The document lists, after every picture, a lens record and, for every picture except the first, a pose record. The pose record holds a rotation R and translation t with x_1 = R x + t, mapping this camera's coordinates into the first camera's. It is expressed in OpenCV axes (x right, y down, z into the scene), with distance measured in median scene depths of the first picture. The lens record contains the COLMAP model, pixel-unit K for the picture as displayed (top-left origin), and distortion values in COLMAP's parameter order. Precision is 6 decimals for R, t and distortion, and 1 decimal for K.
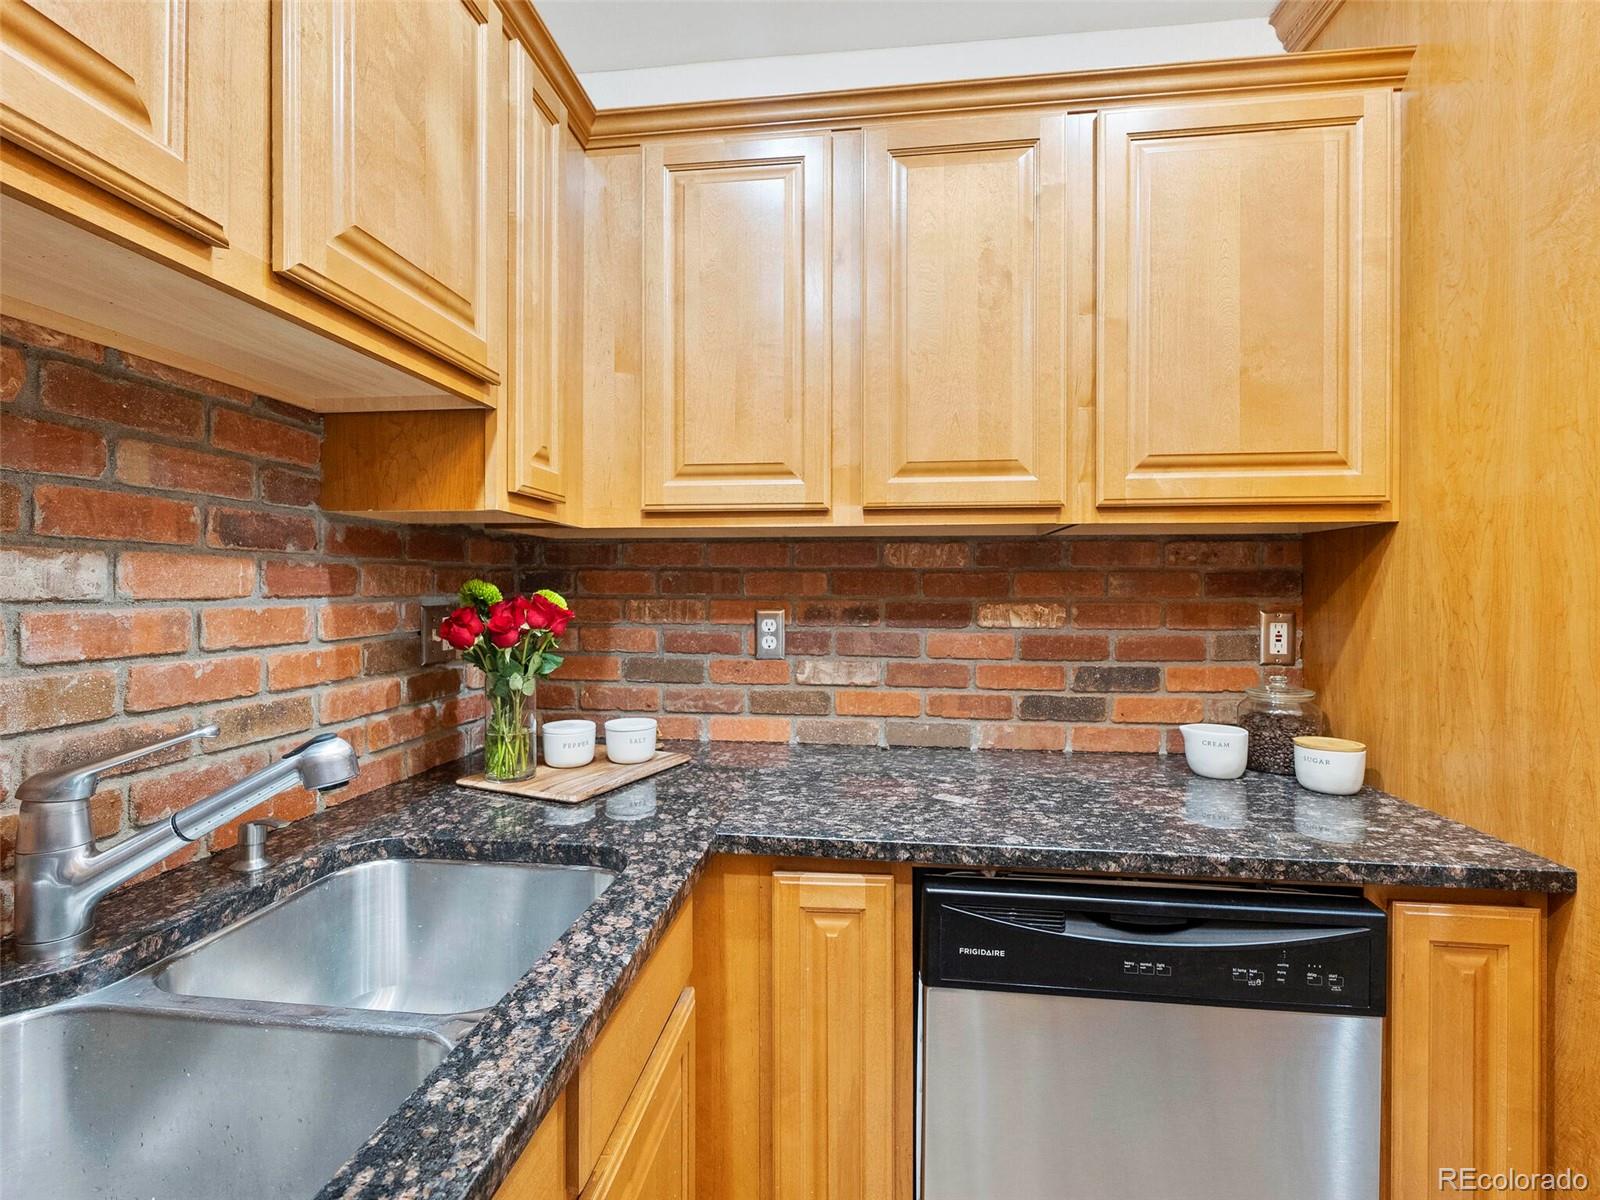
lens RADIAL K [[753.7, 0, 802.7], [0, 753.7, 591.8], [0, 0, 1]] dist [-0.002058, -0.000313]
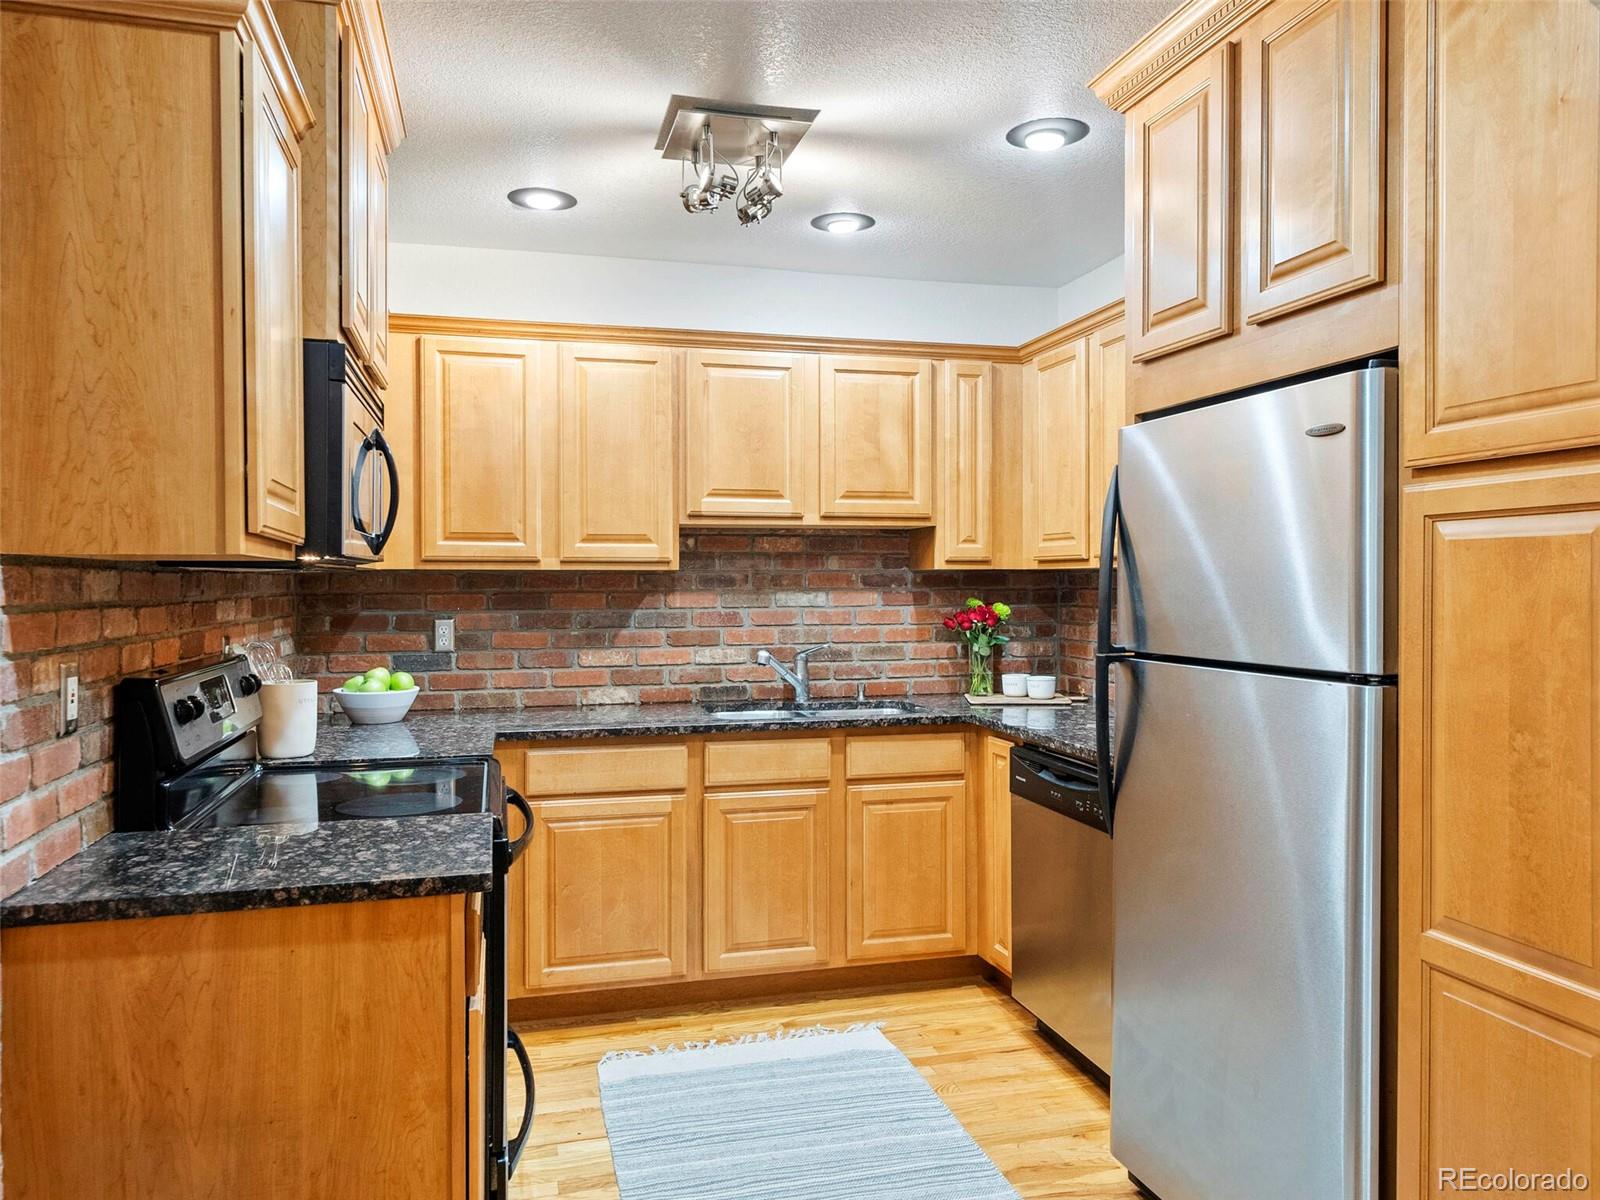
lens RADIAL K [[1118.3, 0, 804.6], [0, 1118.3, 583.4], [0, 0, 1]] dist [0.008702, 0.004435]
pose [[0.376981, -0.001601, -0.926220, 2.825846], [0.001549, 0.999998, -0.001098, -0.066600], [0.926220, -0.001021, 0.376983, -0.728505]]
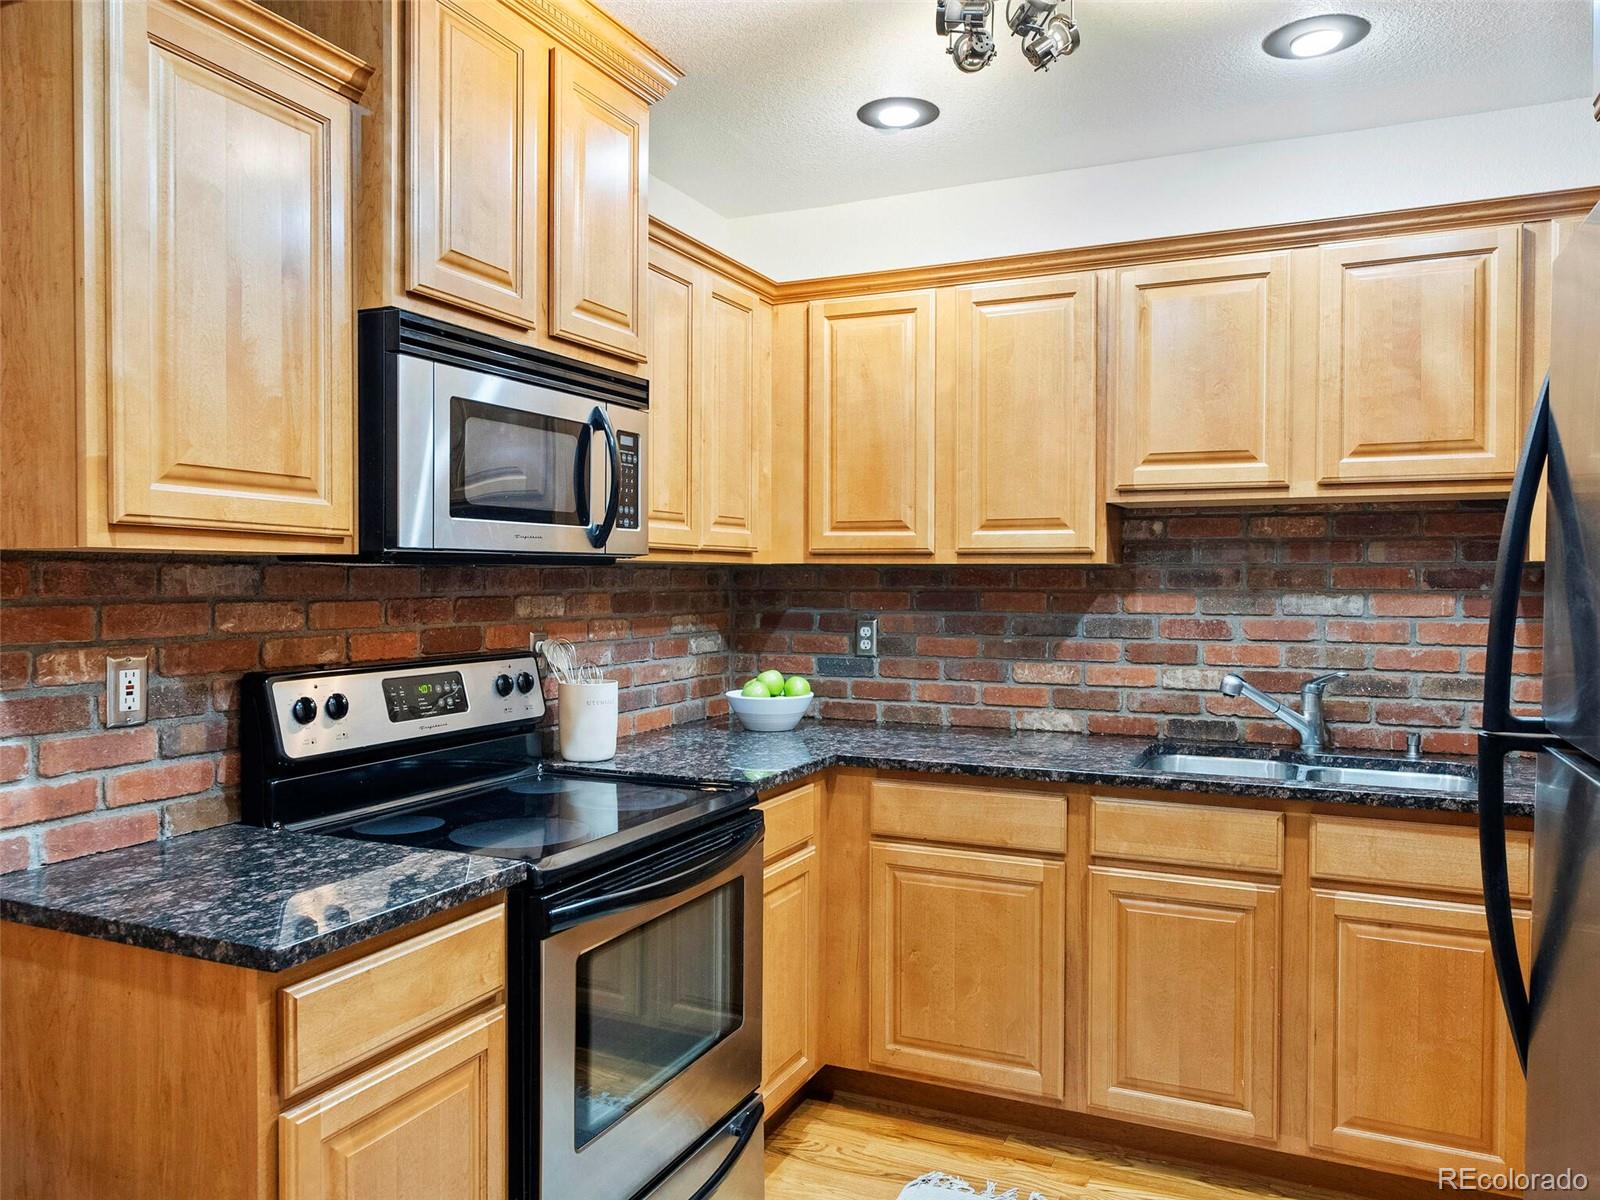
lens RADIAL K [[1140.6, 0, 834.1], [0, 1140.6, 591.4], [0, 0, 1]] dist [0.002531, 0.002667]
pose [[-0.295959, 0.009352, -0.955155, 2.221419], [-0.004677, 0.999926, 0.011239, -0.074193], [0.955189, 0.007794, -0.295893, 0.403625]]
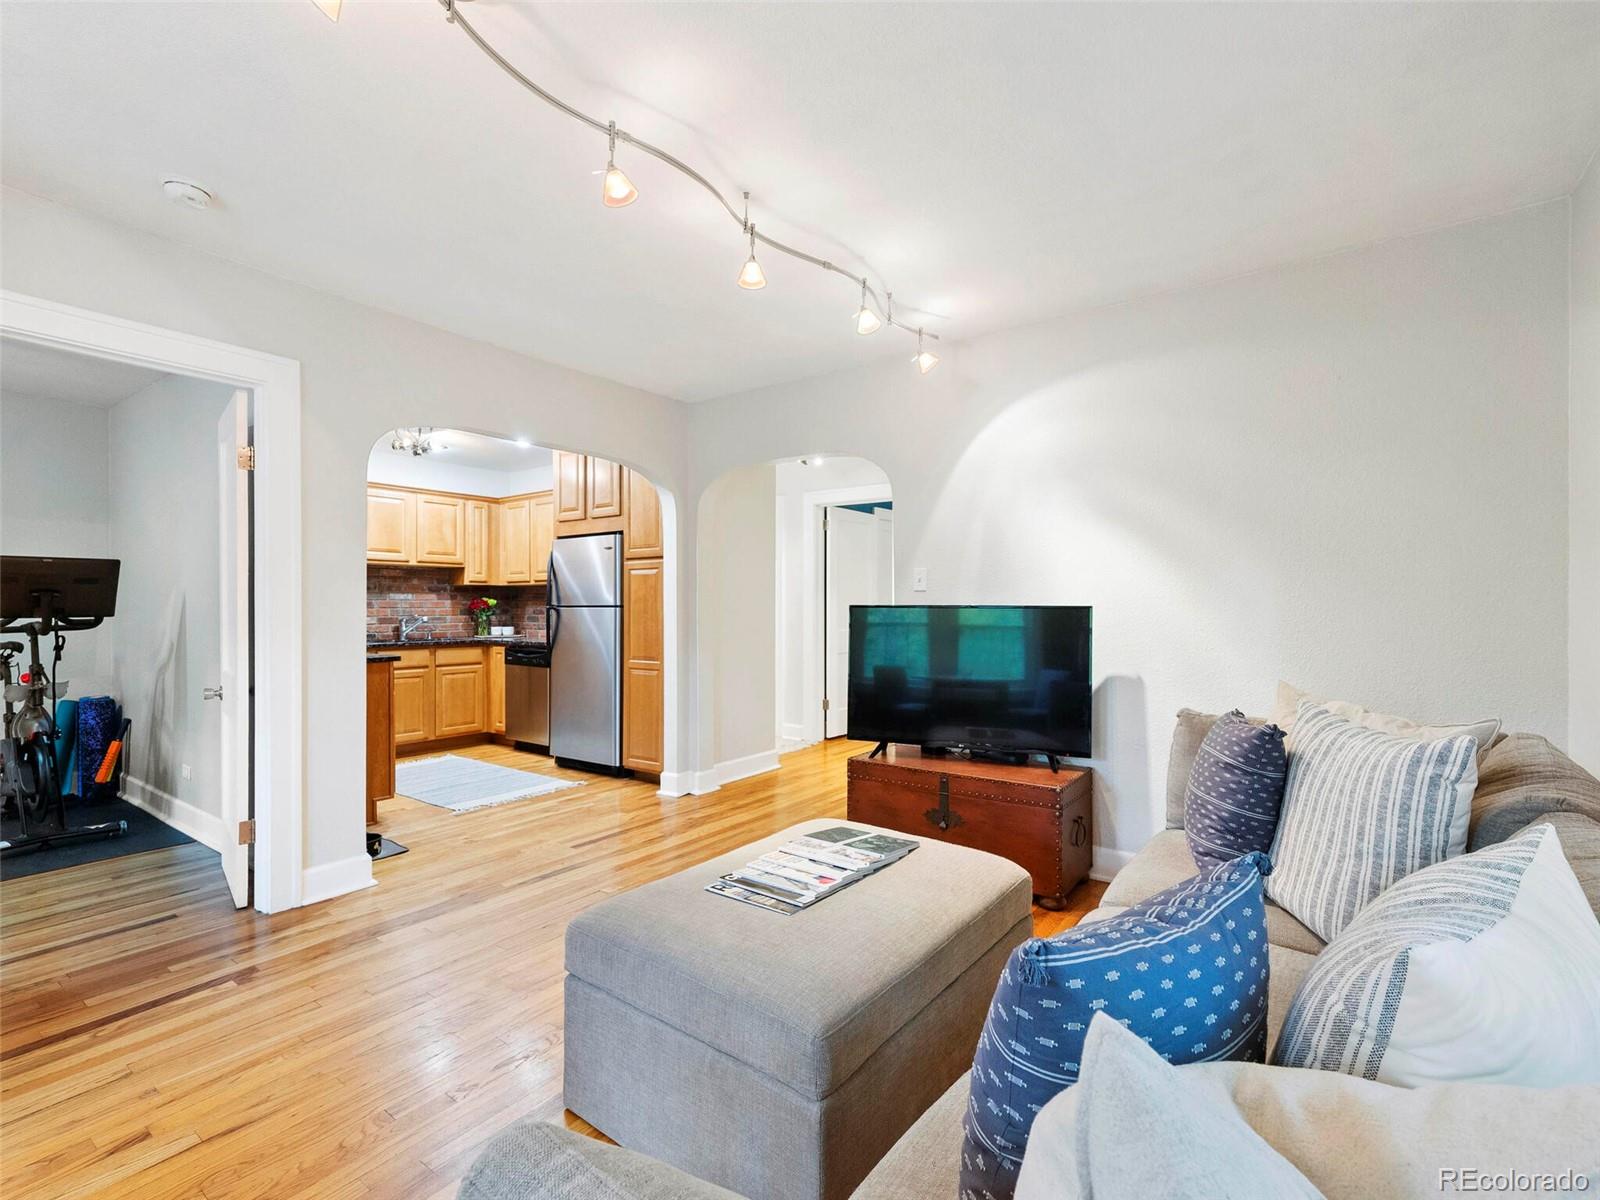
lens RADIAL K [[786.7, 0, 803.5], [0, 786.7, 612.3], [0, 0, 1]] dist [0.021334, -0.000026]
pose [[0.867389, -0.002781, -0.497623, 5.223755], [0.004493, 0.999987, 0.002243, 0.111200], [0.497611, -0.004182, 0.867390, -3.193743]]
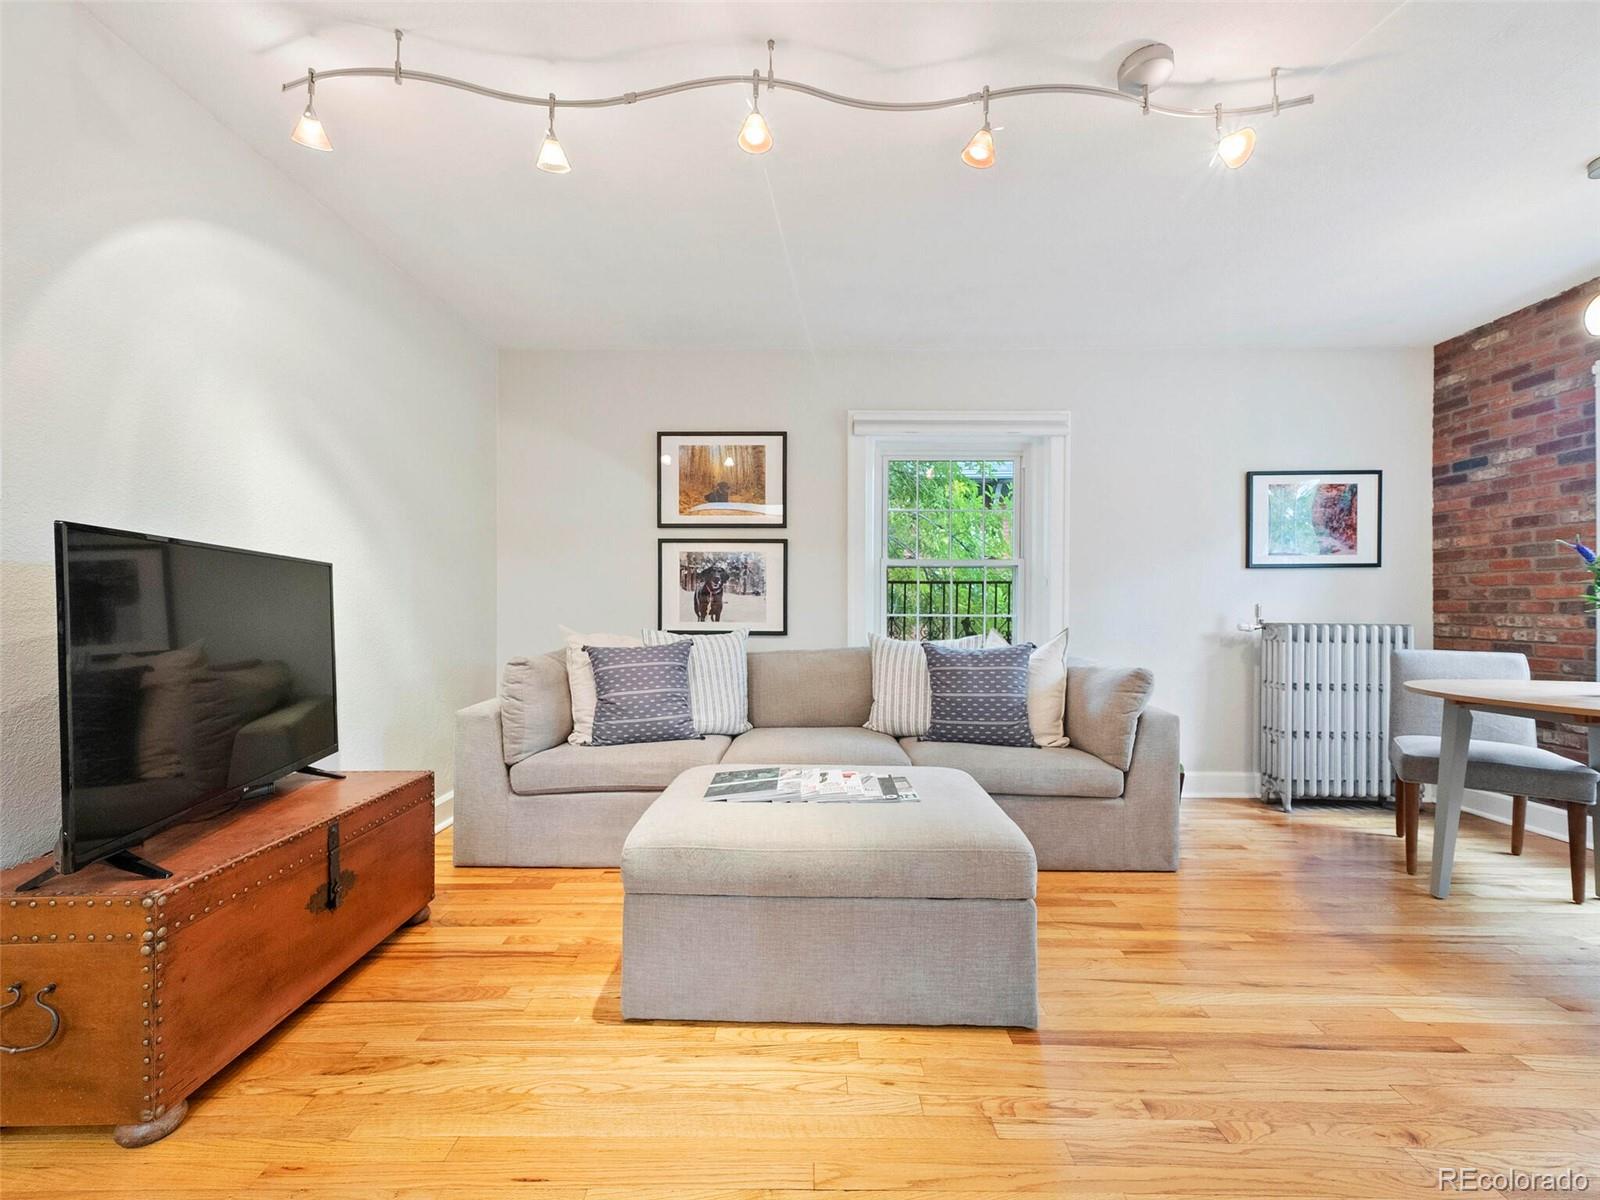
lens RADIAL K [[658.4, 0, 804.3], [0, 658.4, 606.1], [0, 0, 1]] dist [0.003123, -0.000198]
pose [[-0.124398, -0.005179, 0.992219, 2.229500], [0.003872, 0.999976, 0.005705, 0.236224], [-0.992225, 0.004551, -0.124375, -1.053510]]
